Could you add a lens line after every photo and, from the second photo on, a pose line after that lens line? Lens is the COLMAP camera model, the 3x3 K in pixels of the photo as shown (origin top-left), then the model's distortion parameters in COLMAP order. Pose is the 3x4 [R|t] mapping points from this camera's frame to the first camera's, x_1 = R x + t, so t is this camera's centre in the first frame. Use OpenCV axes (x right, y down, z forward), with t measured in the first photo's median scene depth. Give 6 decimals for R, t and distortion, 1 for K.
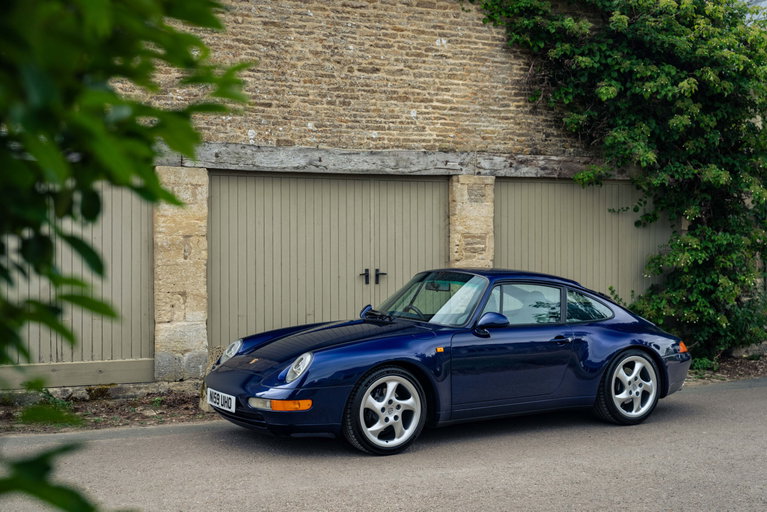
lens RADIAL K [[1014.3, 0, 381.1], [0, 1014.3, 260.5], [0, 0, 1]] dist [0.080591, 0.000000]
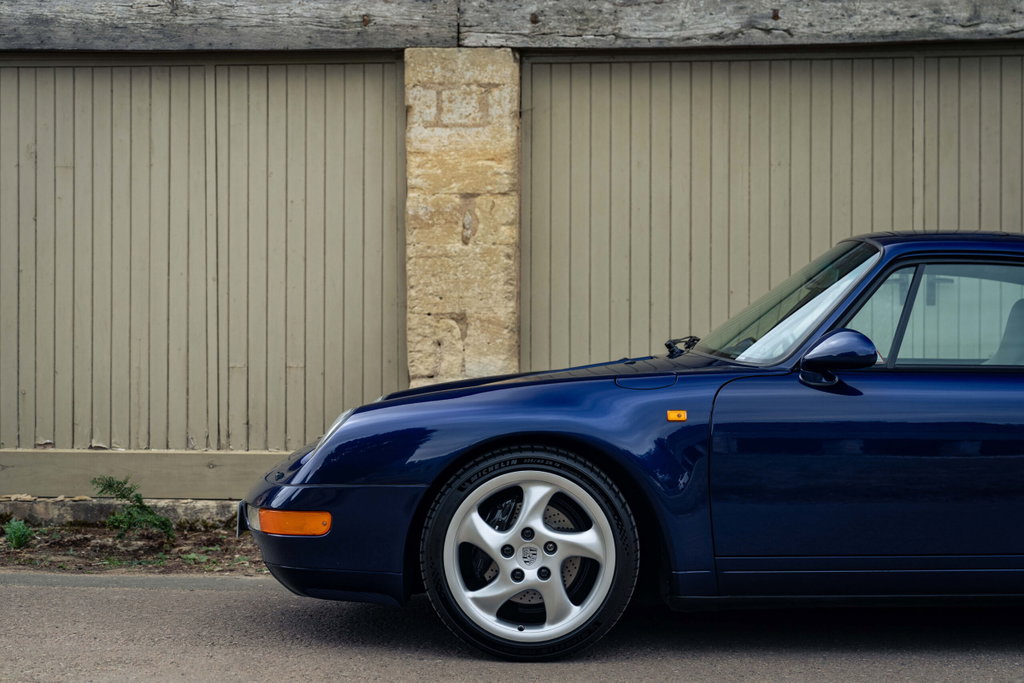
lens RADIAL K [[2023.4, 0, 510.0], [0, 2023.4, 340.3], [0, 0, 1]] dist [0.087575, 0.000000]
pose [[0.859693, 0.004357, -0.510793, 0.289704], [-0.006162, 0.999979, -0.001842, 0.042707], [0.510775, 0.004731, 0.859702, 0.197872]]
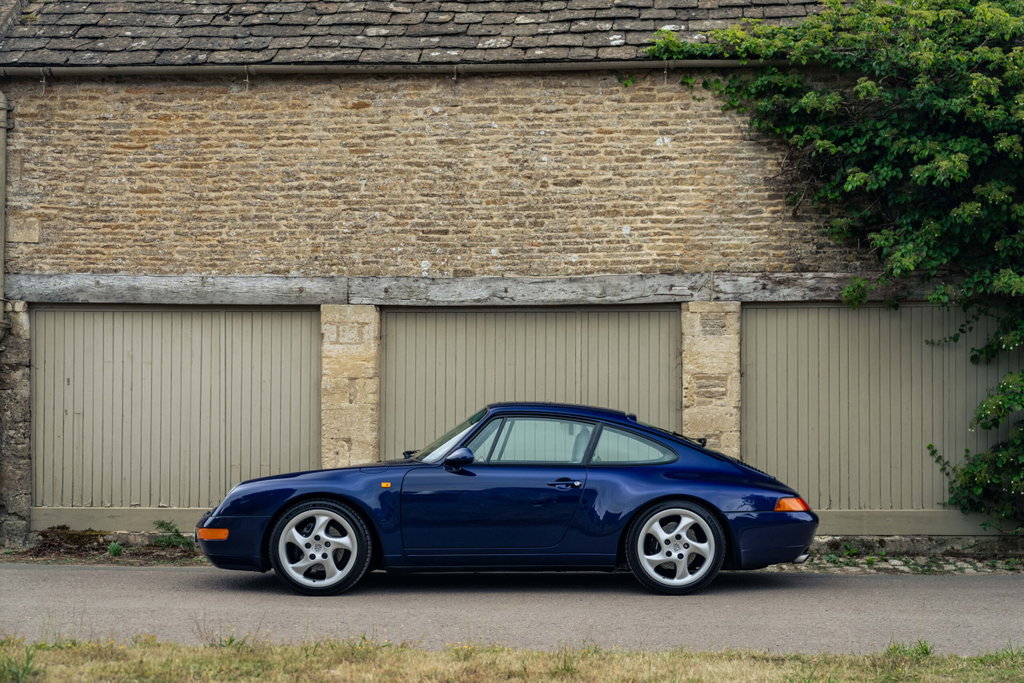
lens RADIAL K [[1288.6, 0, 569.0], [0, 1288.6, 423.0], [0, 0, 1]] dist [0.075225, 0.000000]
pose [[0.877878, -0.003971, -0.478868, 0.523406], [-0.010143, 0.999587, -0.026884, 0.044319], [0.478777, 0.028458, 0.877475, 0.057935]]
